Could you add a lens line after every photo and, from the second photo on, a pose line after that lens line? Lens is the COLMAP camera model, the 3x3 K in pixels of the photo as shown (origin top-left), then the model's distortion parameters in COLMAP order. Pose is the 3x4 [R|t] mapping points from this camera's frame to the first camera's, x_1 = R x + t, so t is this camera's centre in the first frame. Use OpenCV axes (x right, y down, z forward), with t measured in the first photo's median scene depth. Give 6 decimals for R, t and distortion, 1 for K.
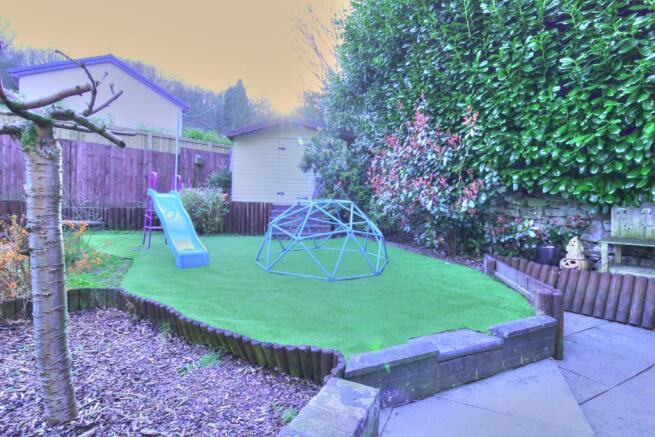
lens RADIAL K [[304.7, 0, 330.0], [0, 304.7, 220.9], [0, 0, 1]] dist [-0.010230, -0.003875]
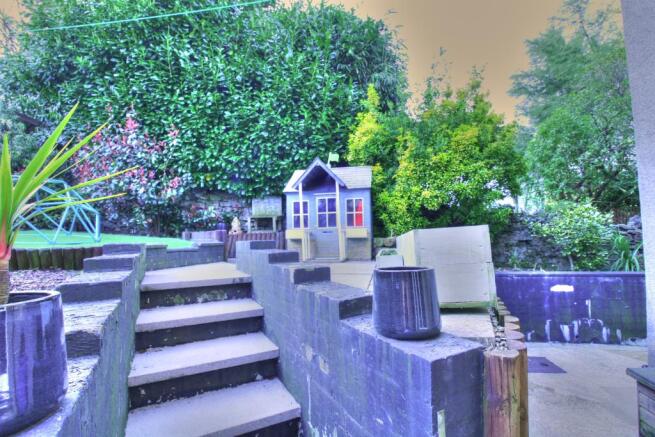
lens RADIAL K [[304.7, 0, 327.8], [0, 304.7, 221.0], [0, 0, 1]] dist [-0.010230, -0.003875]
pose [[0.587533, 0.015840, 0.809045, -0.244518], [0.044240, 0.997684, -0.051661, 0.173790], [-0.807990, 0.066144, 0.585471, -0.381387]]
